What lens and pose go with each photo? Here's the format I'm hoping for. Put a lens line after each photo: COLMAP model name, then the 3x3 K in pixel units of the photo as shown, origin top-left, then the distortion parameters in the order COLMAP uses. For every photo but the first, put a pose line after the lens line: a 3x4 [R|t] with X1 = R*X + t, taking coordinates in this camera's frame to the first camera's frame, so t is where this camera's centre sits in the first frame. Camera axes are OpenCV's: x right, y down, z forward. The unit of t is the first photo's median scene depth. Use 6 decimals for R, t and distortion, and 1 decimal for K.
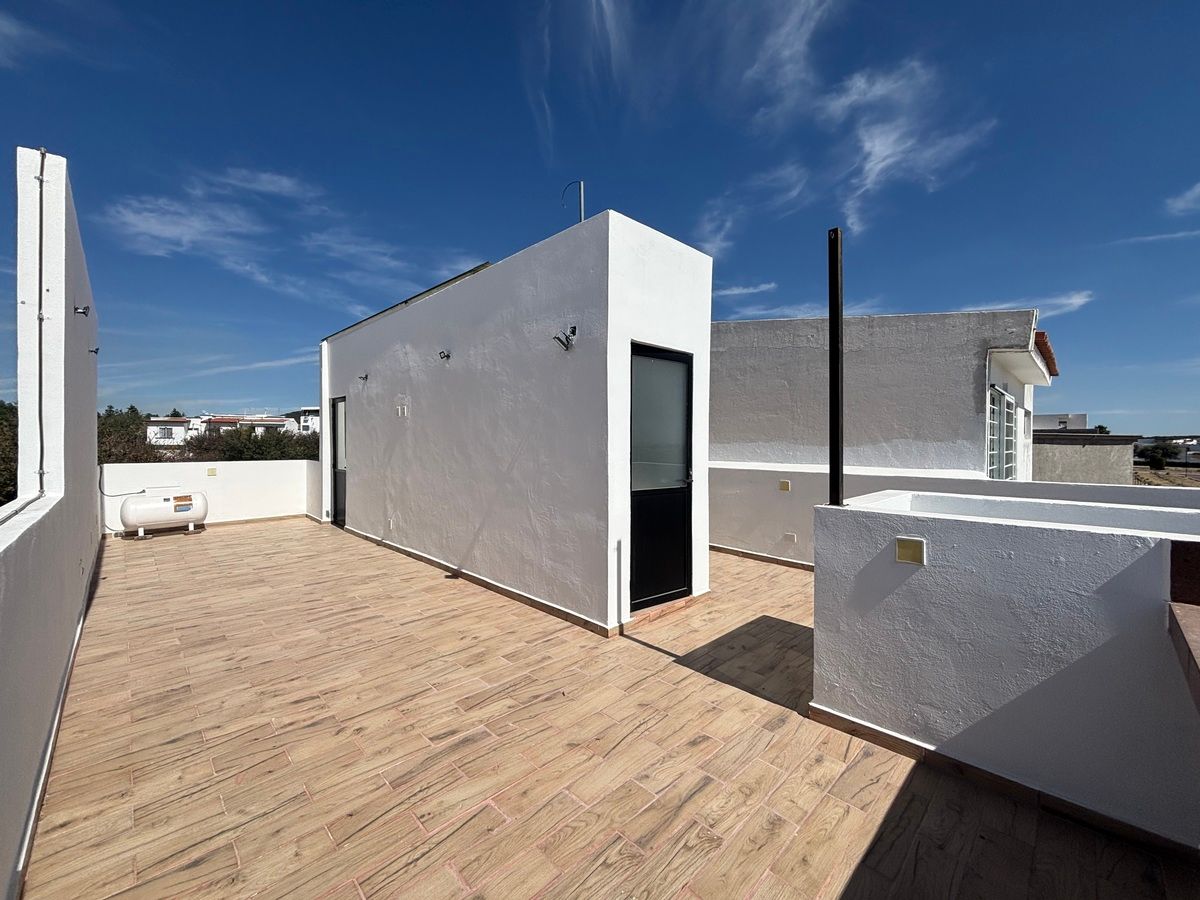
lens RADIAL K [[484.7, 0, 594.2], [0, 484.7, 446.3], [0, 0, 1]] dist [0.004229, -0.001263]
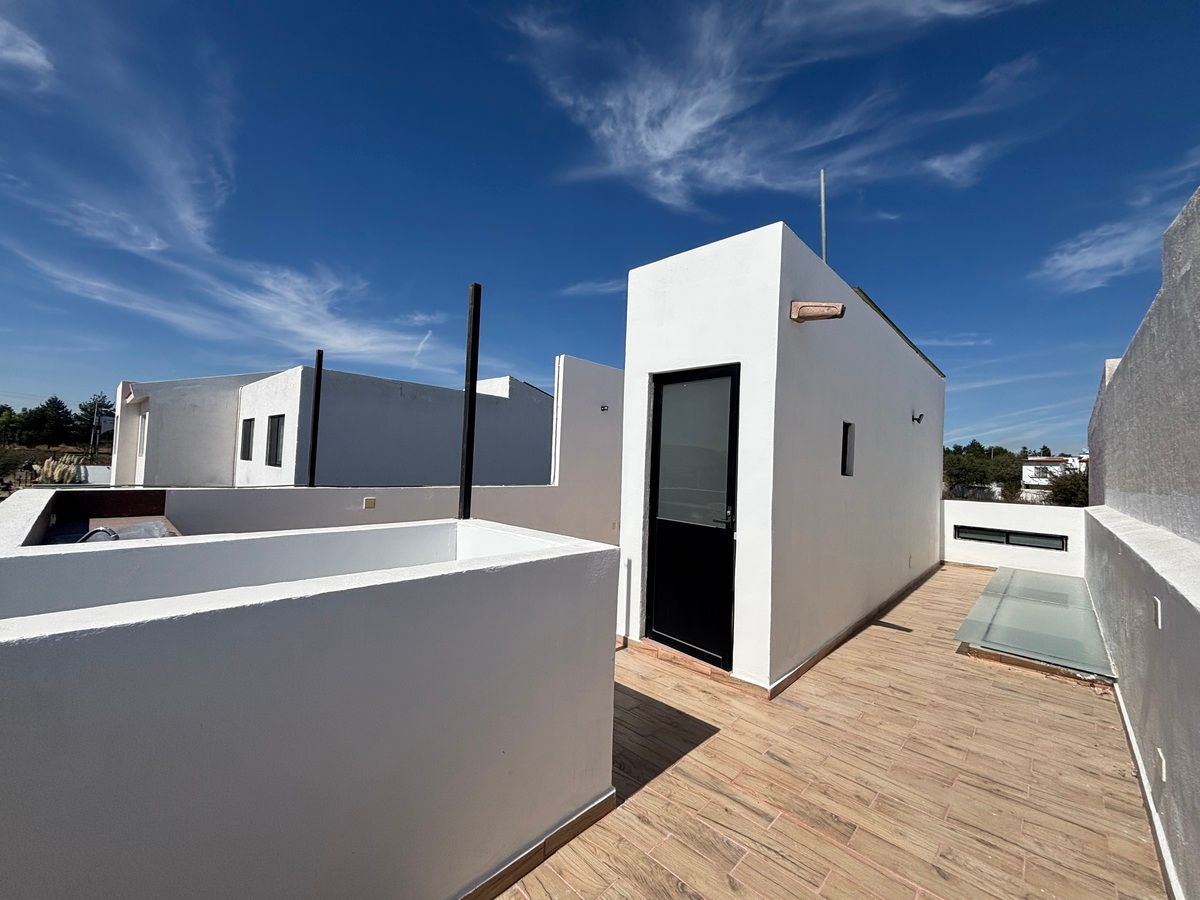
lens RADIAL K [[484.7, 0, 600.7], [0, 484.7, 445.8], [0, 0, 1]] dist [0.004229, -0.001263]
pose [[0.050471, -0.038007, -0.998002, 0.969720], [-0.045122, 0.998168, -0.040295, -0.012207], [0.997706, 0.047066, 0.048663, 0.733049]]
